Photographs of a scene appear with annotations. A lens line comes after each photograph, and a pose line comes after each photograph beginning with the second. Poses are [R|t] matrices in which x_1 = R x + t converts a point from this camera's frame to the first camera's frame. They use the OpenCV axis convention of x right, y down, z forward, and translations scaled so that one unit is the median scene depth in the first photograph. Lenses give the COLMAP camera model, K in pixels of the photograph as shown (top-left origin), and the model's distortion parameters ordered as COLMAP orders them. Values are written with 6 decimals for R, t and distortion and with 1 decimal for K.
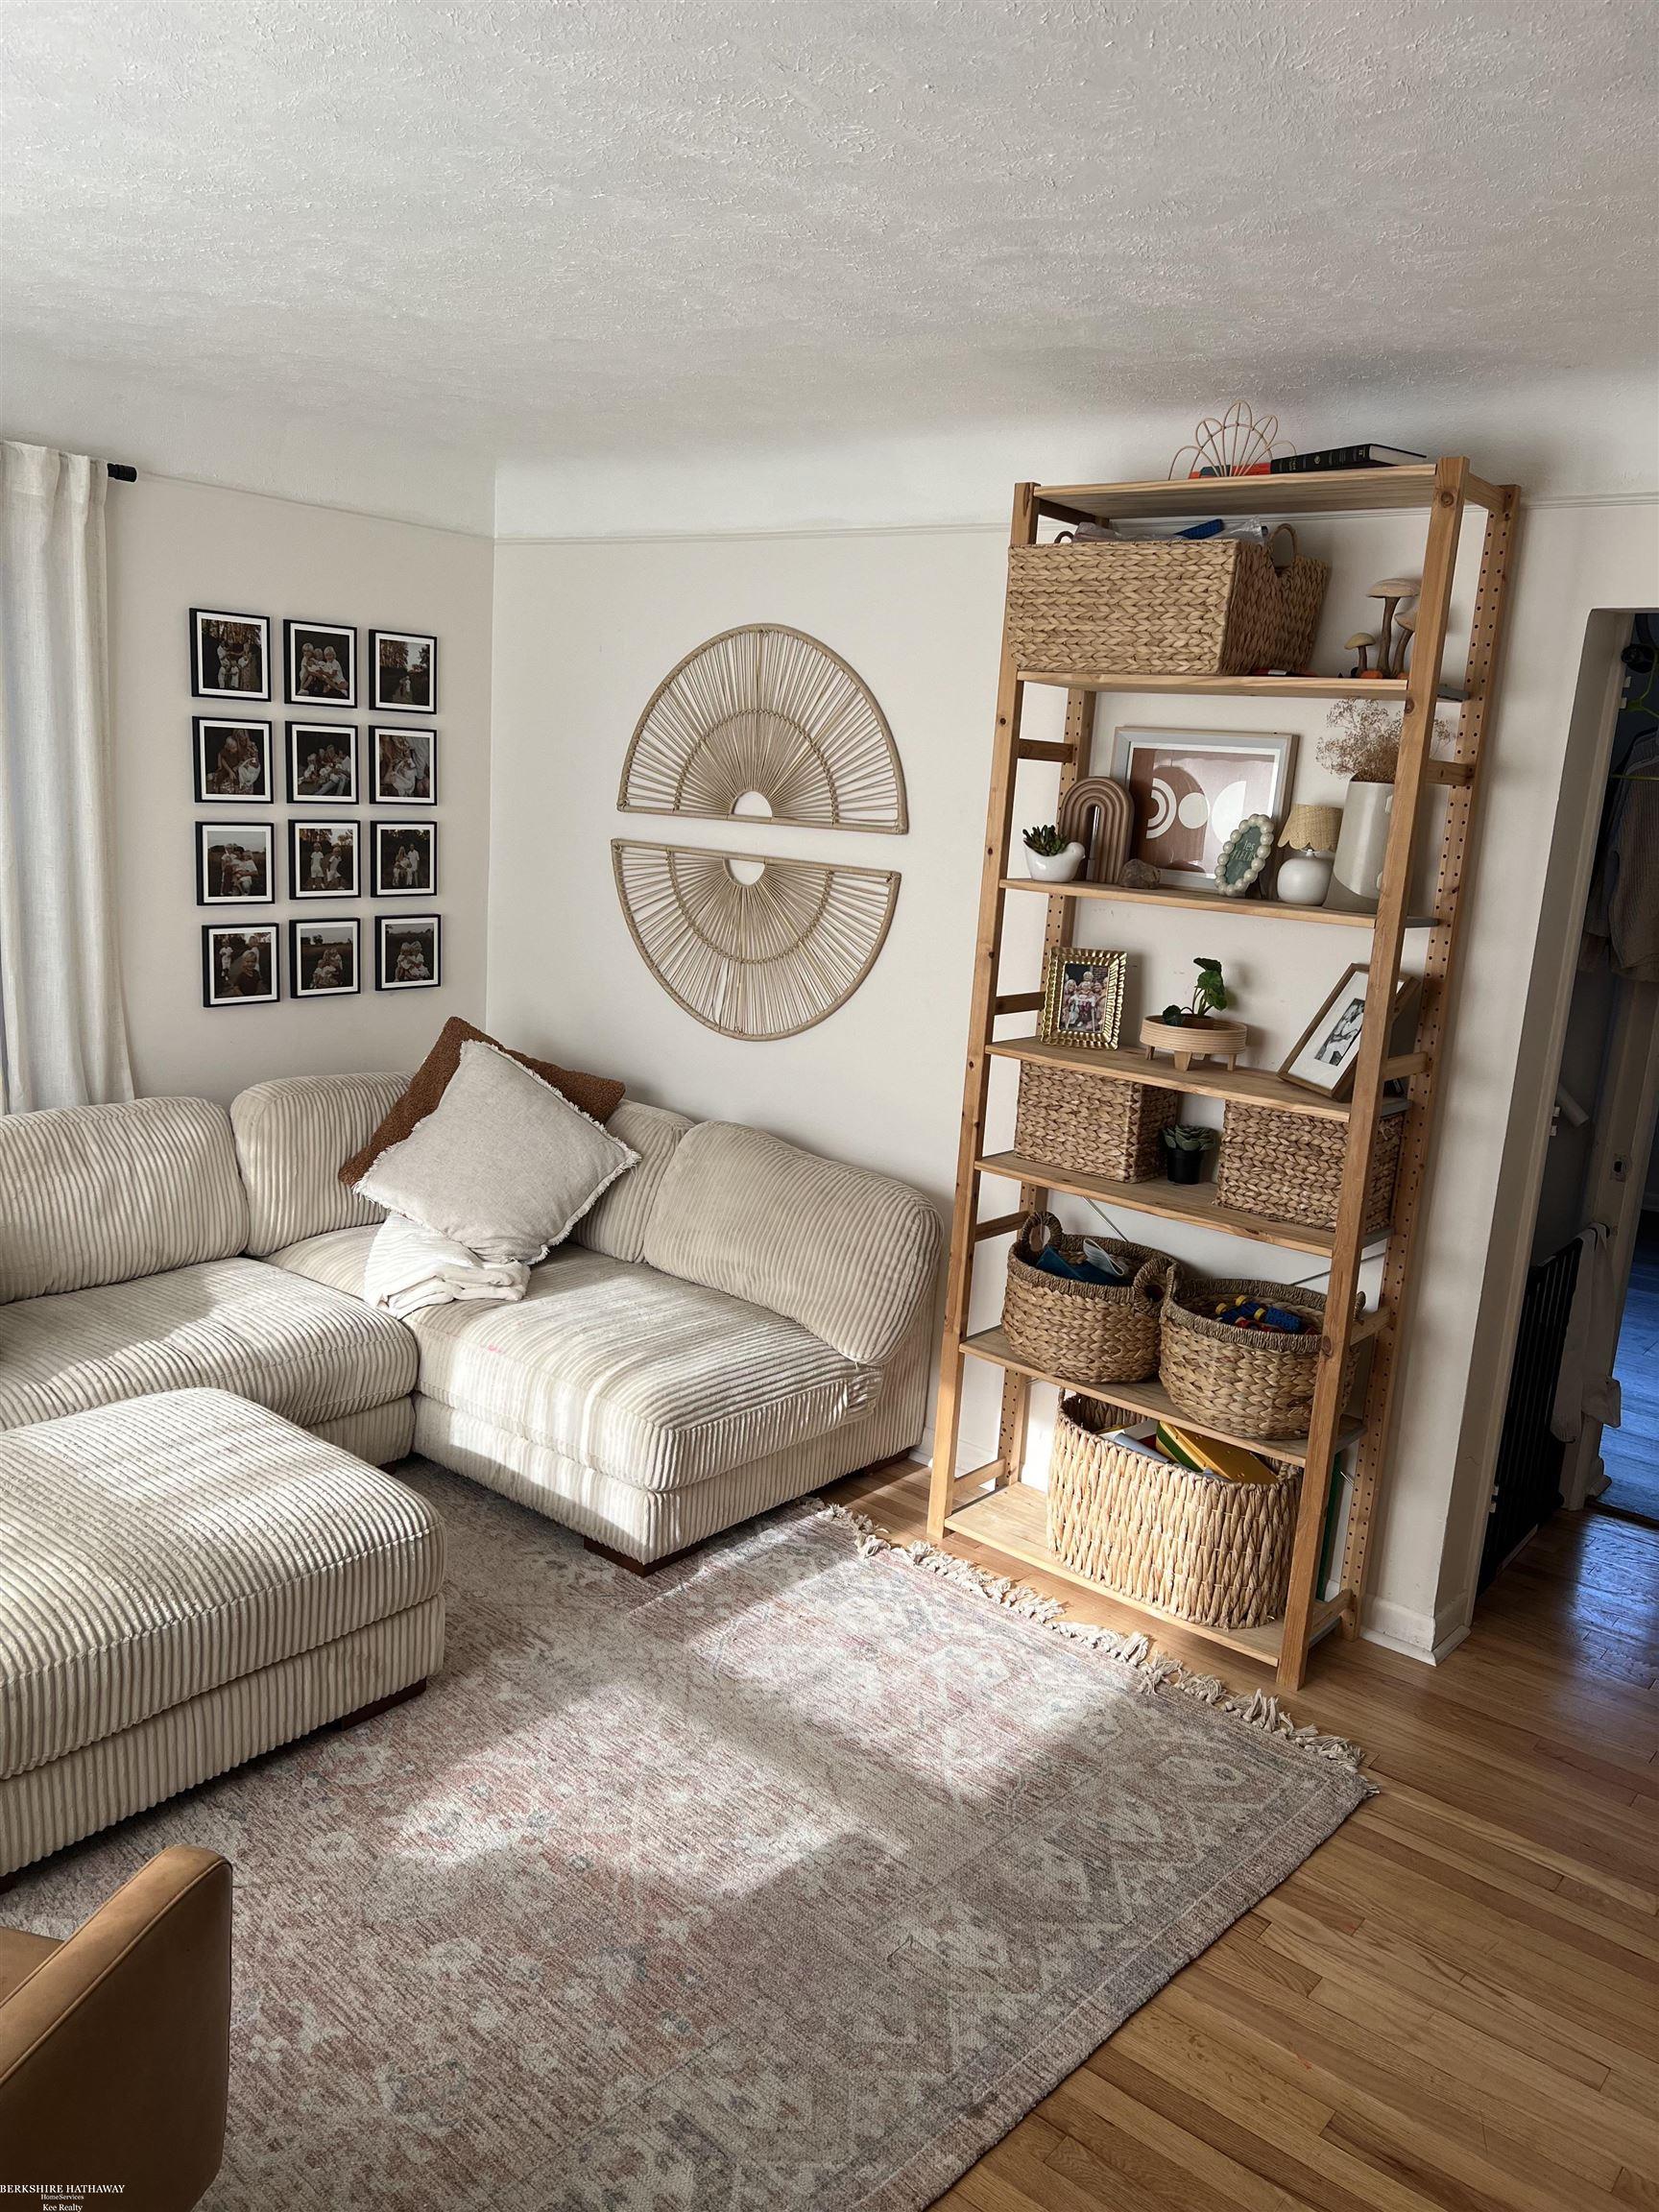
lens RADIAL K [[1665.3, 0, 832.6], [0, 1665.3, 1109.1], [0, 0, 1]] dist [0.059226, -0.062578]
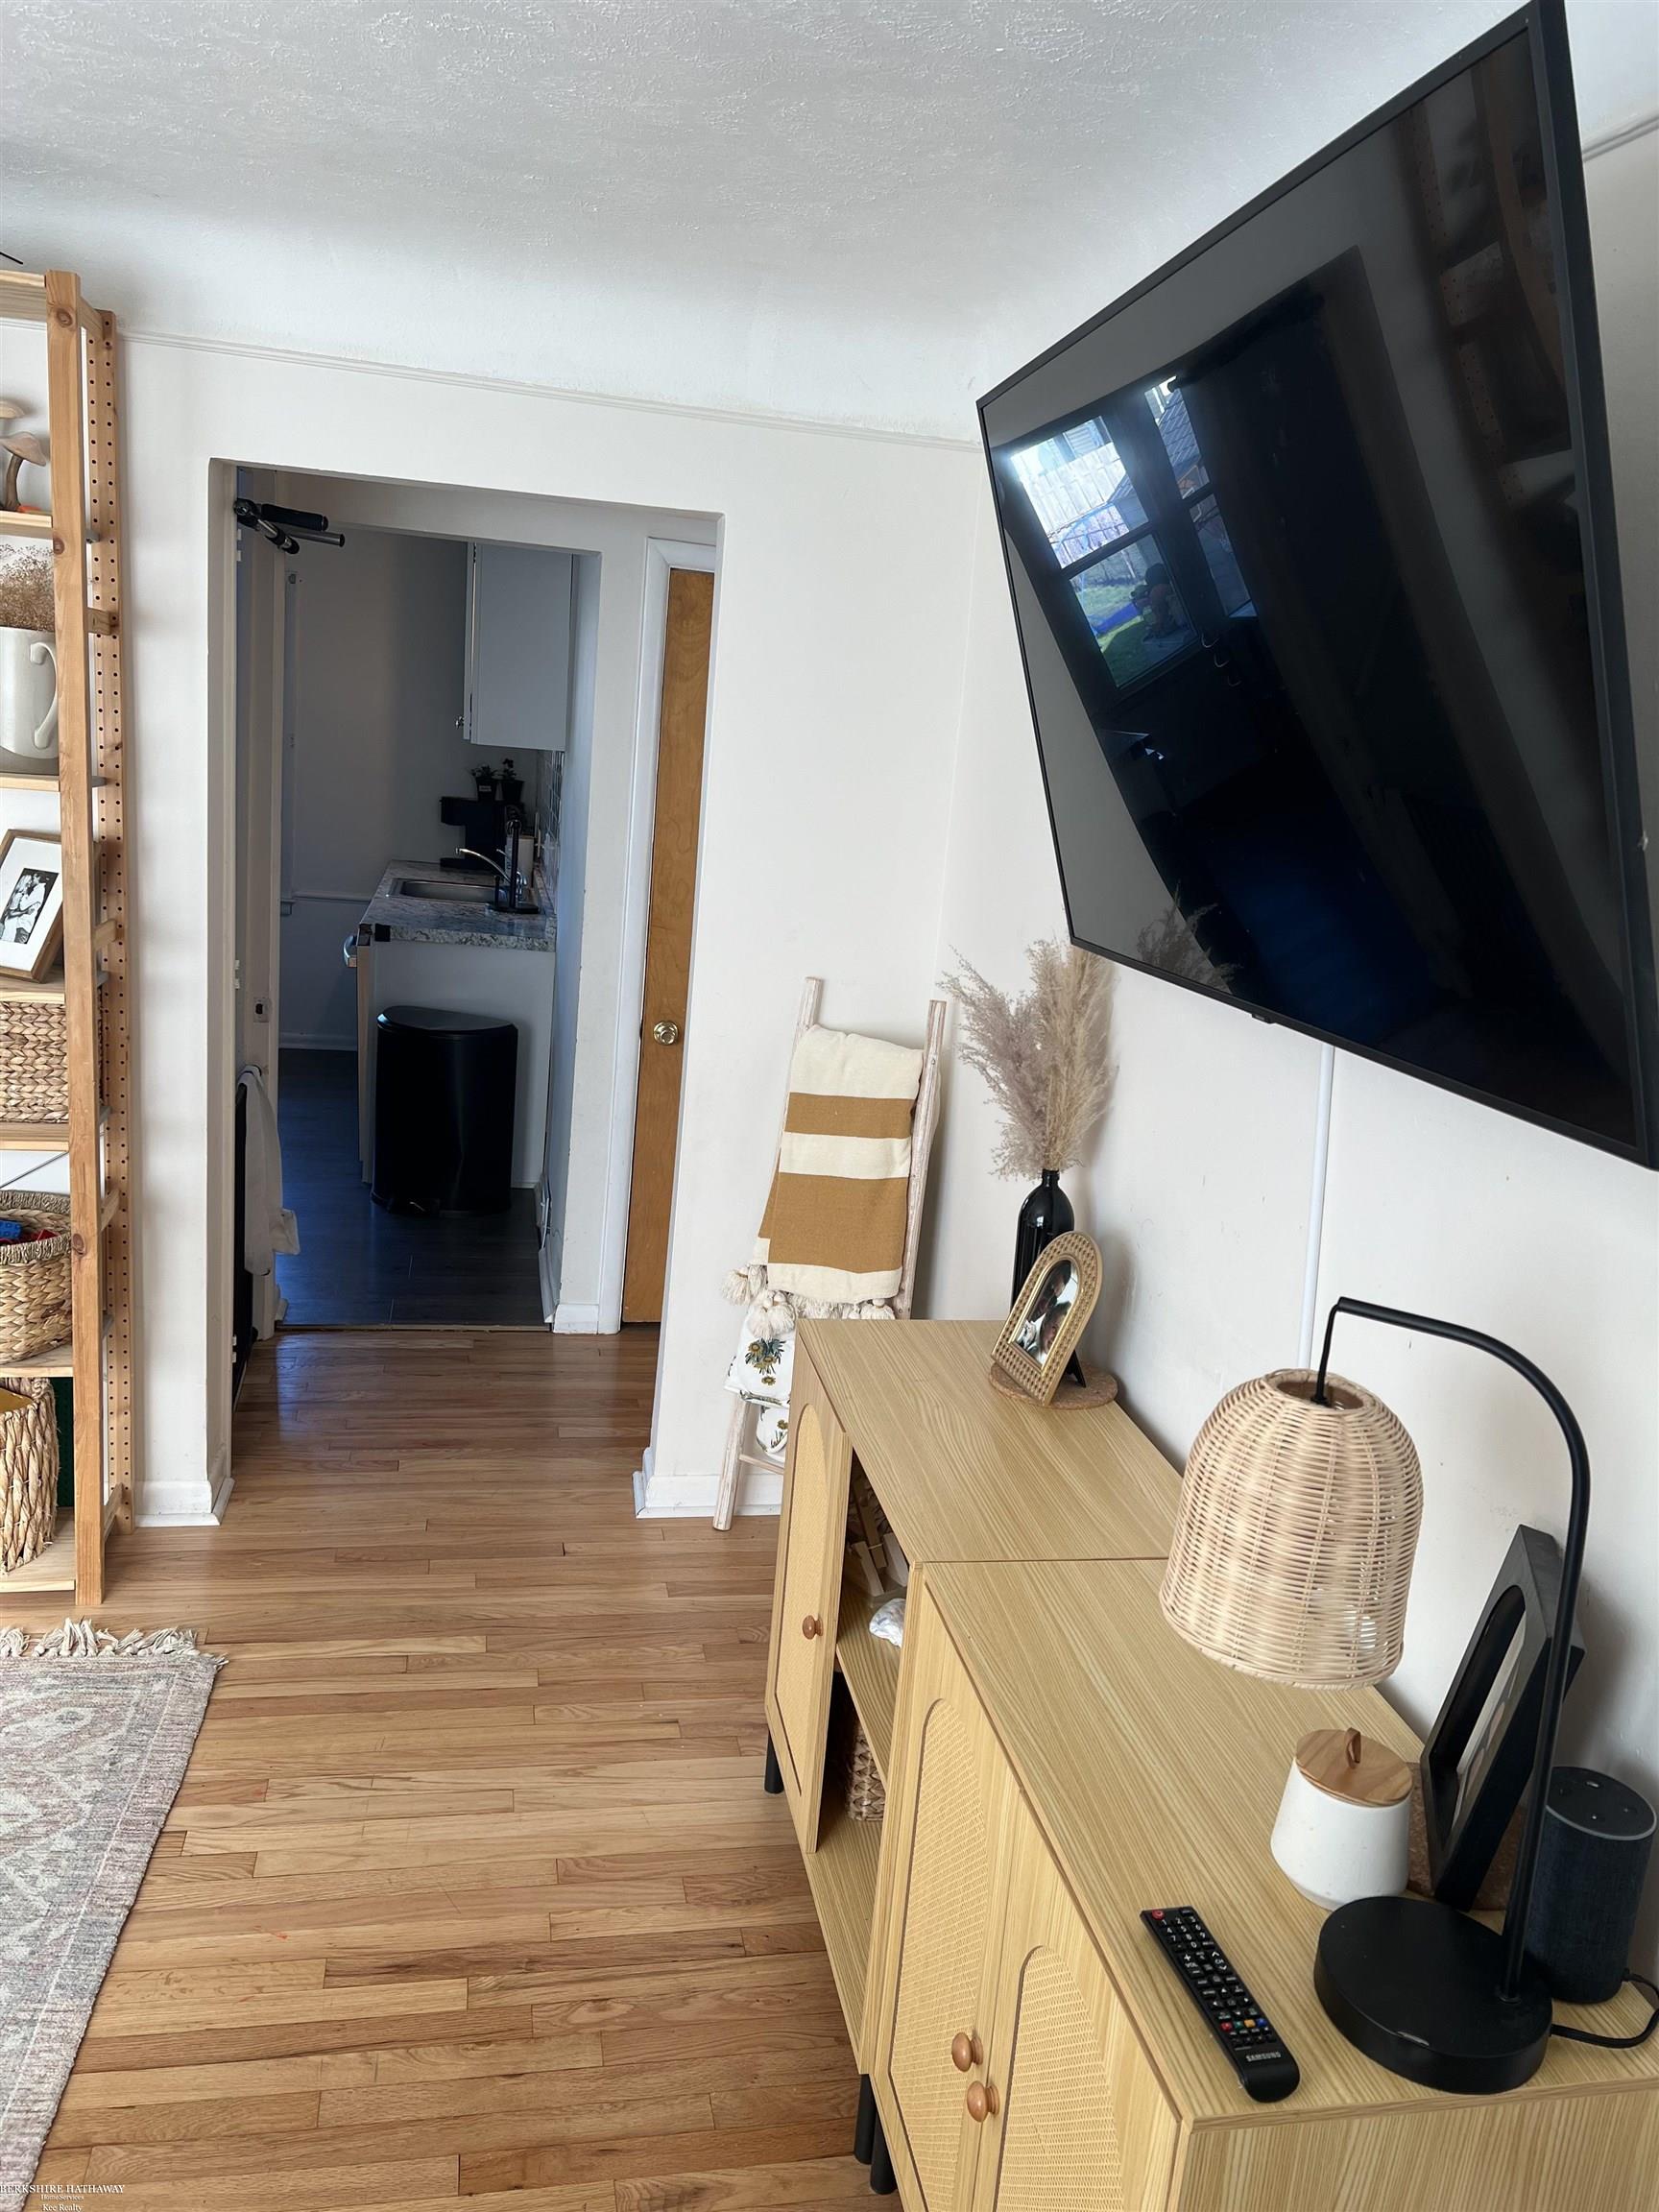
lens RADIAL K [[1665.3, 0, 838.6], [0, 1665.3, 1105.5], [0, 0, 1]] dist [0.059226, -0.062578]
pose [[0.627536, -0.184995, 0.756290, -0.111891], [0.112282, 0.982711, 0.147213, -0.020993], [-0.770449, -0.007464, 0.637459, 0.062726]]
